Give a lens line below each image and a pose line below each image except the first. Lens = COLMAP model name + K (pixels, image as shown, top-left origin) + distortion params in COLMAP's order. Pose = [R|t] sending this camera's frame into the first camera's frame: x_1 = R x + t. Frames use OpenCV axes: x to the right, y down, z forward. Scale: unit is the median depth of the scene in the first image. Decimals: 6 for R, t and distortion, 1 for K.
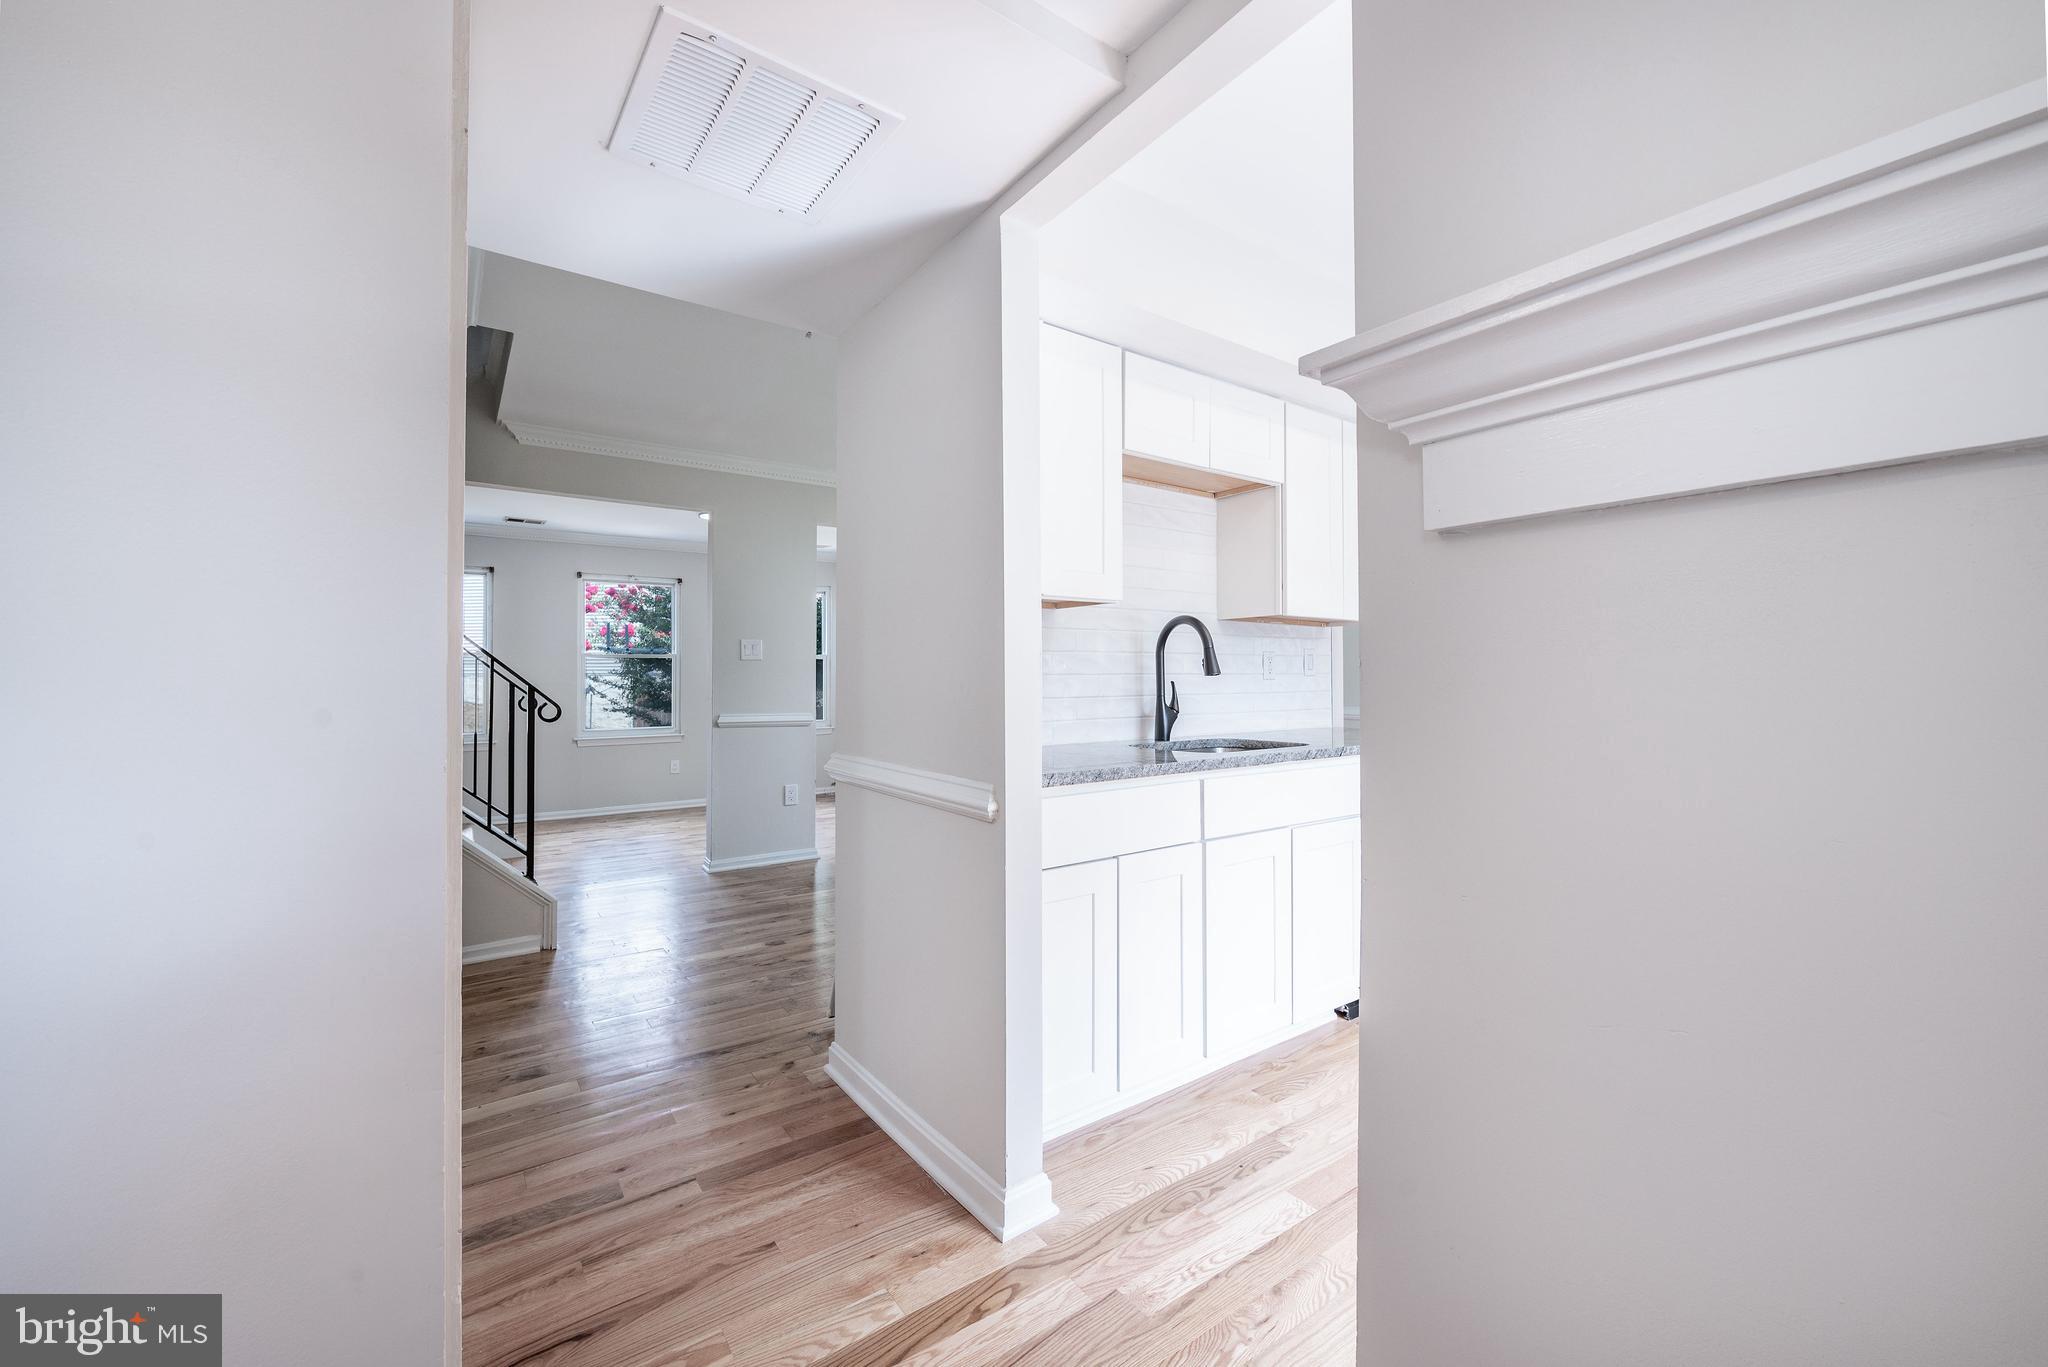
lens RADIAL K [[812.7, 0, 1030.8], [0, 812.7, 674.2], [0, 0, 1]] dist [-0.000348, -0.000026]
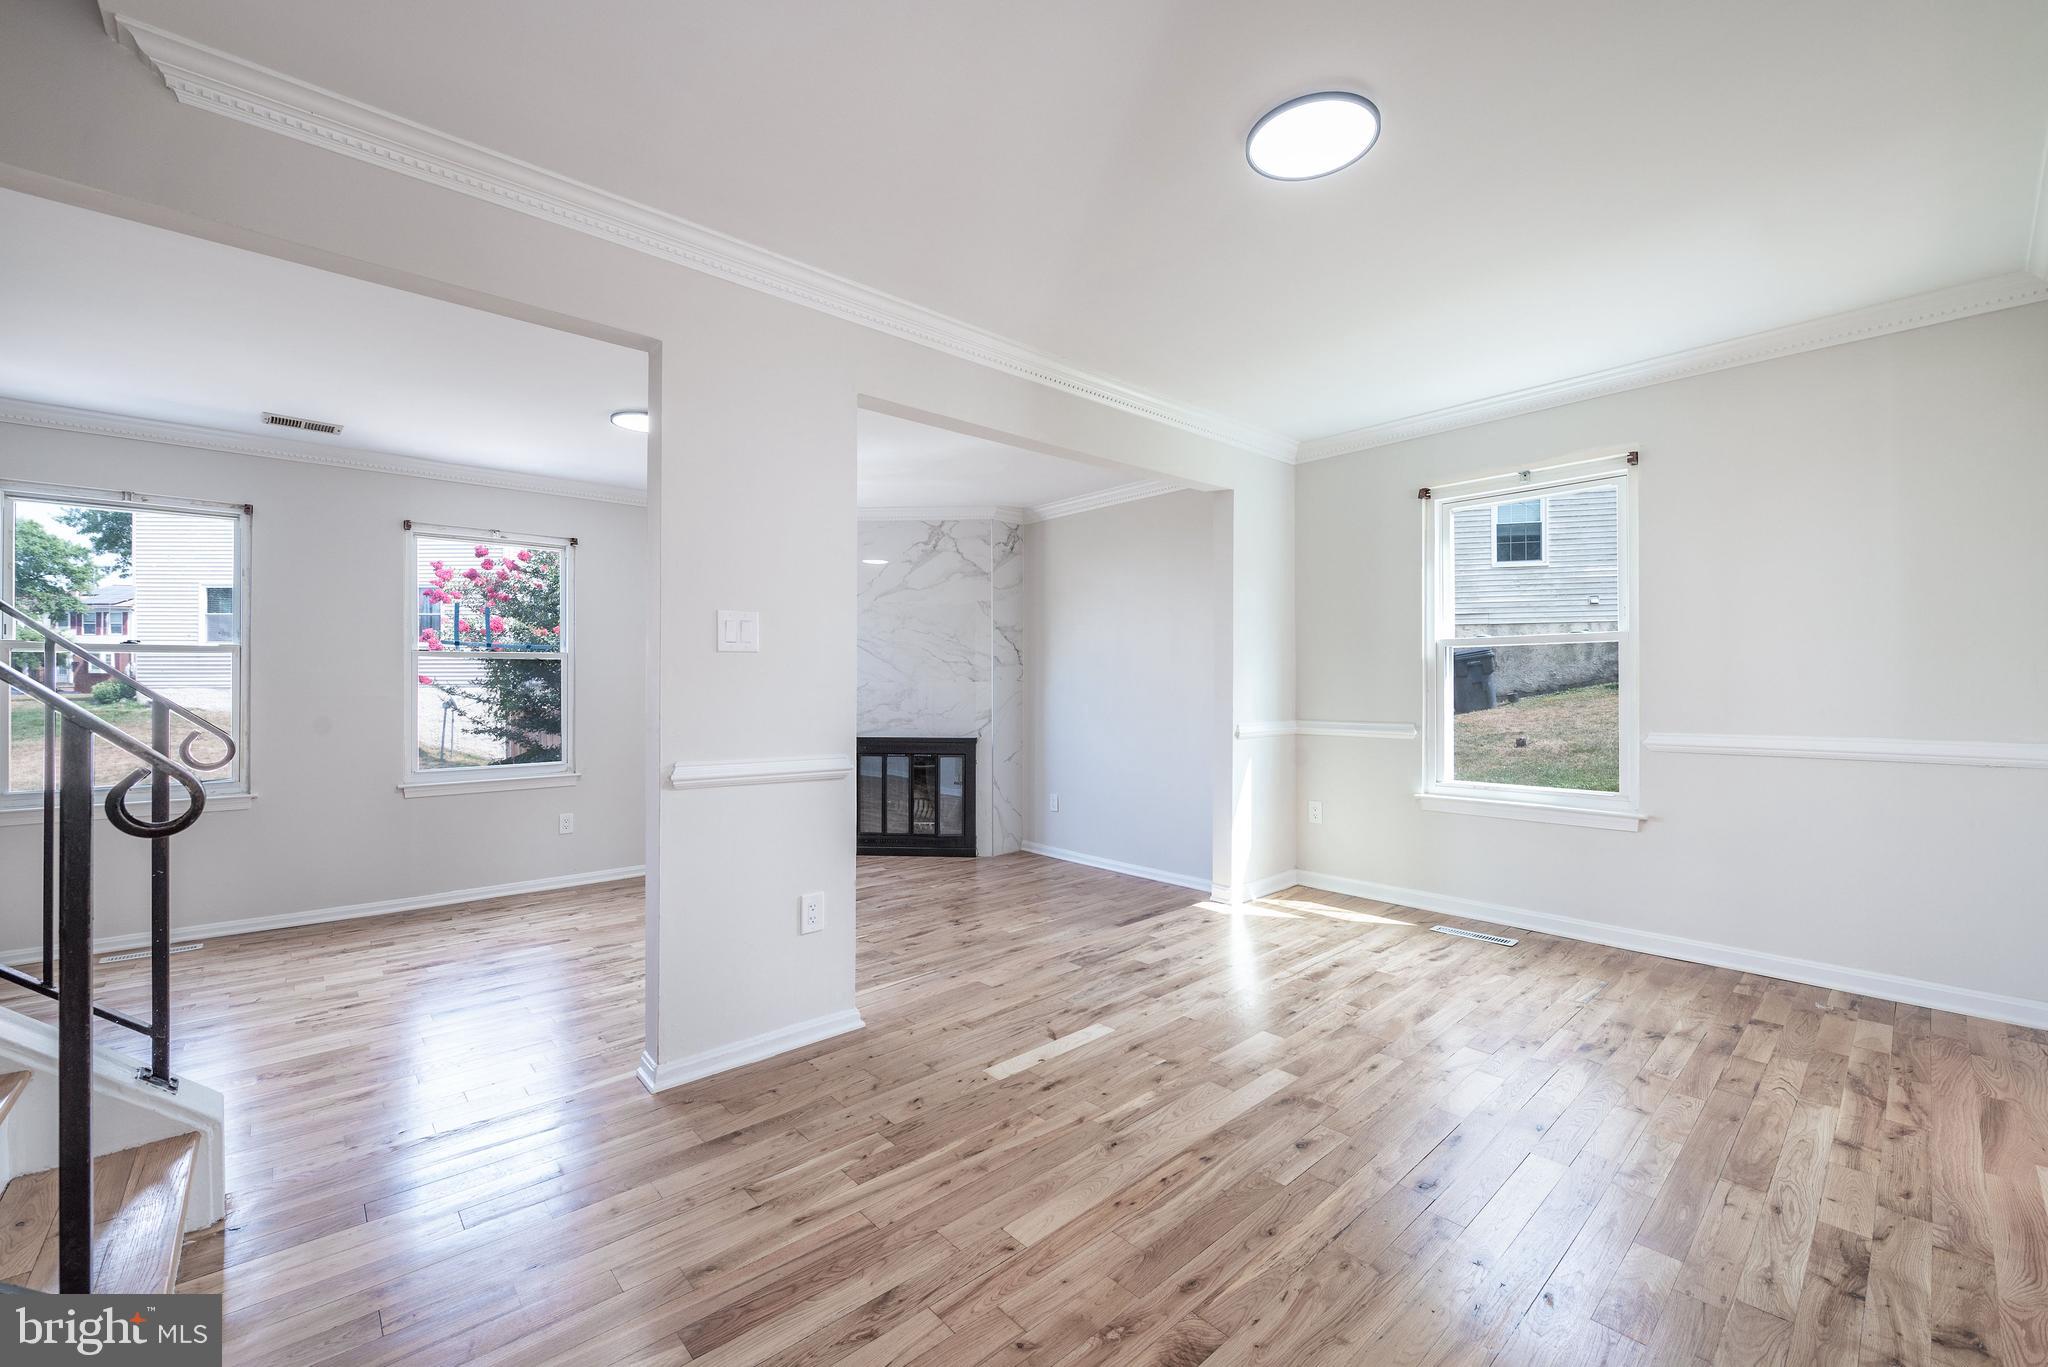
lens RADIAL K [[826.0, 0, 1024.0], [0, 826.0, 683.5], [0, 0, 1]] dist [-0.000251, -0.000224]
pose [[0.994648, -0.001151, 0.103310, -0.089741], [0.001404, 0.999996, -0.002378, 0.001511], [-0.103307, 0.002510, 0.994646, 0.192748]]
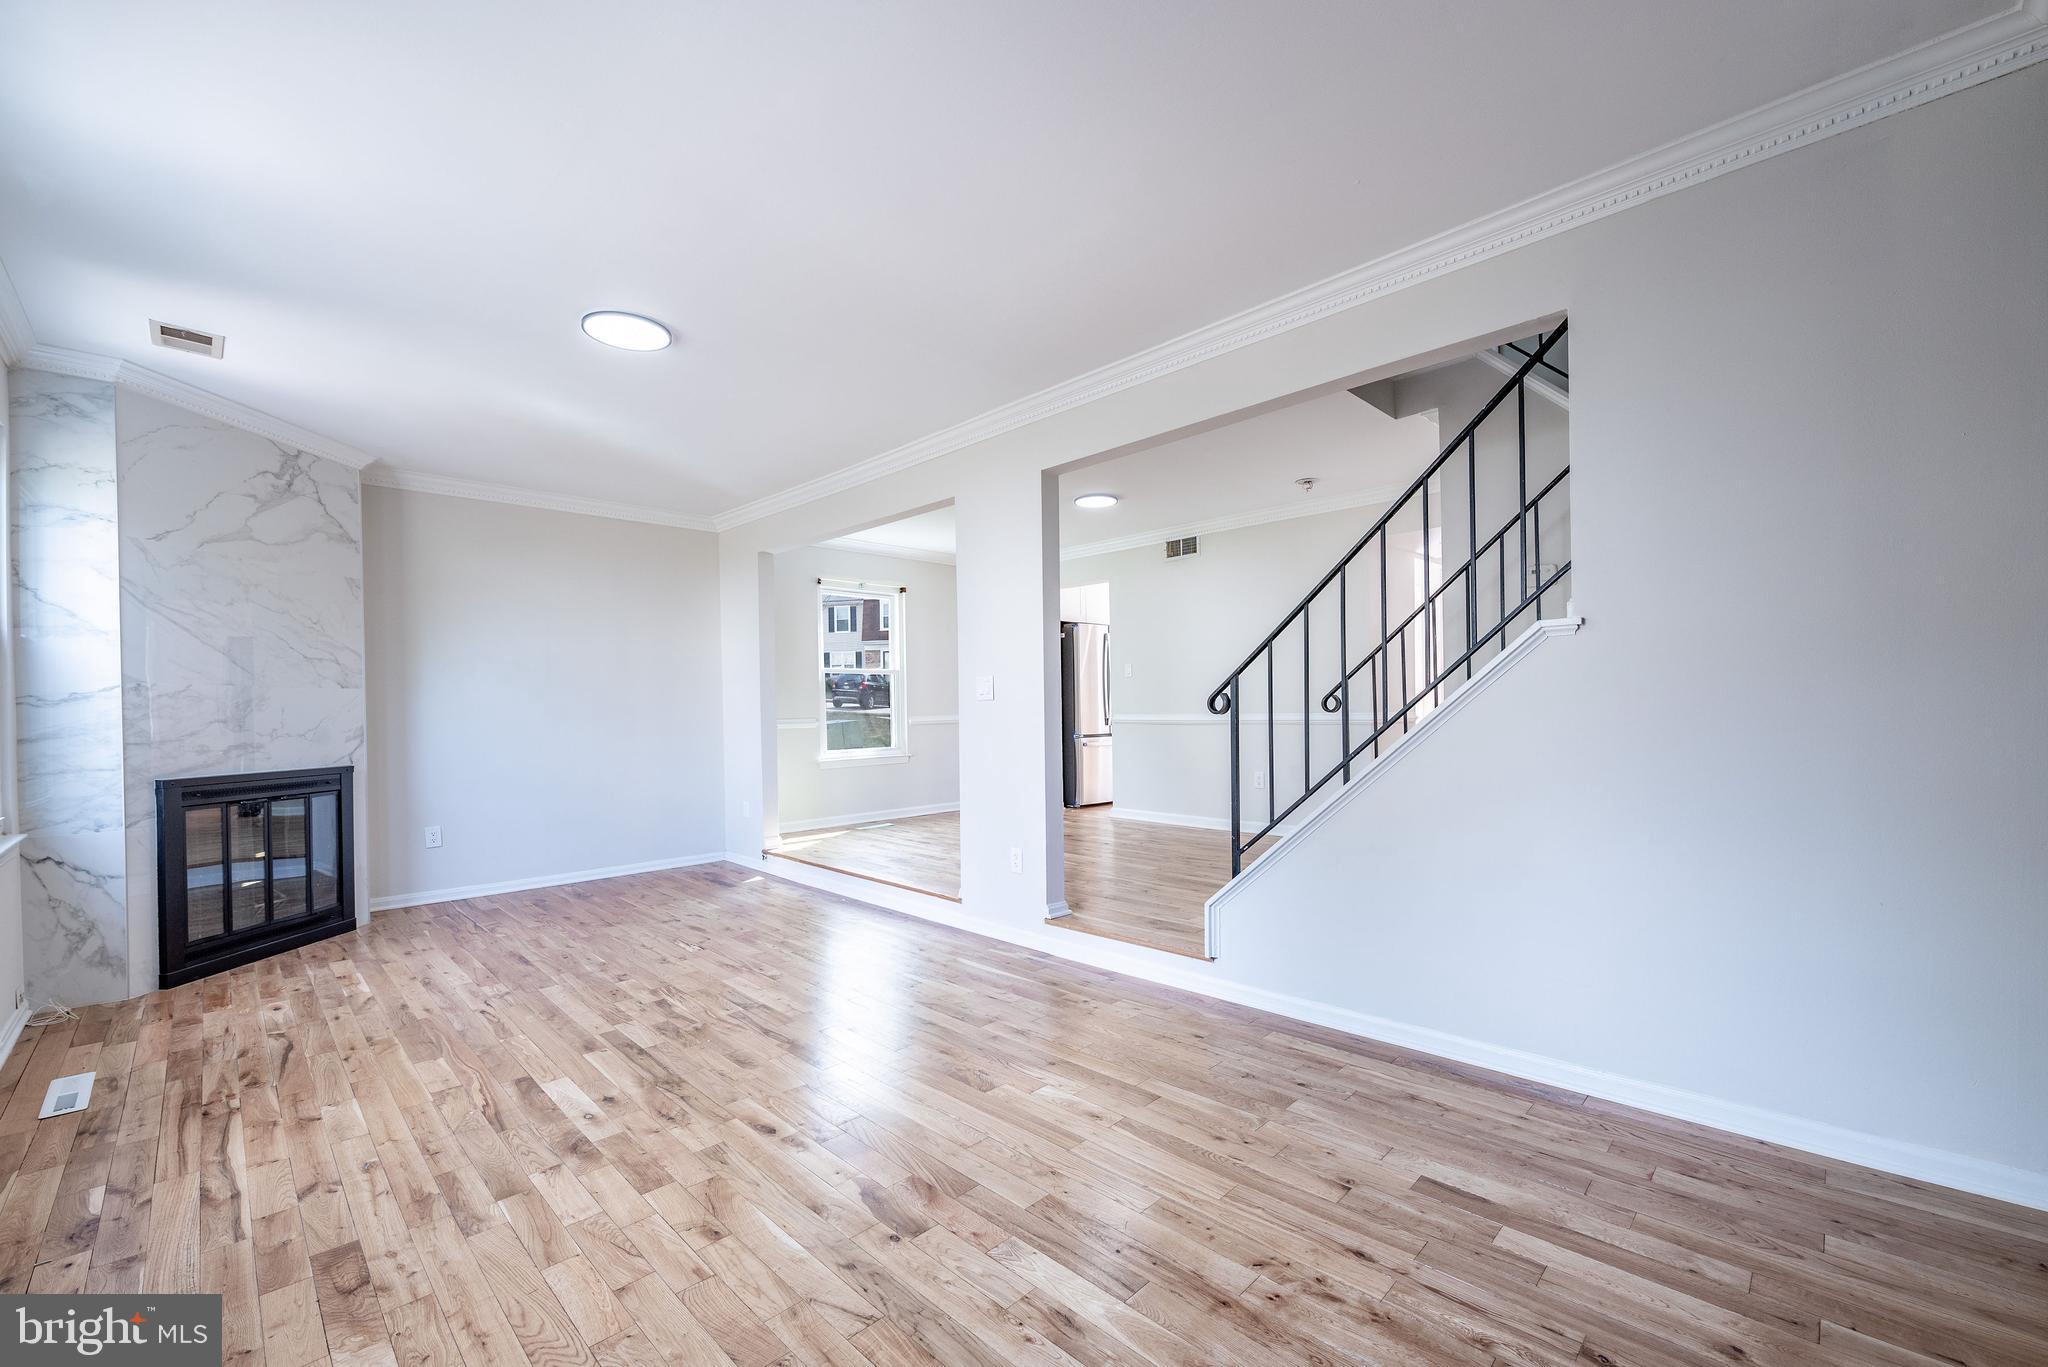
lens RADIAL K [[830.9, 0, 1027.8], [0, 830.9, 711.3], [0, 0, 1]] dist [0.000573, -0.000017]
pose [[-0.157031, 0.001101, 0.987593, -0.480519], [0.019871, 0.999800, 0.002045, 0.014694], [-0.987394, 0.019946, -0.157022, 0.461189]]
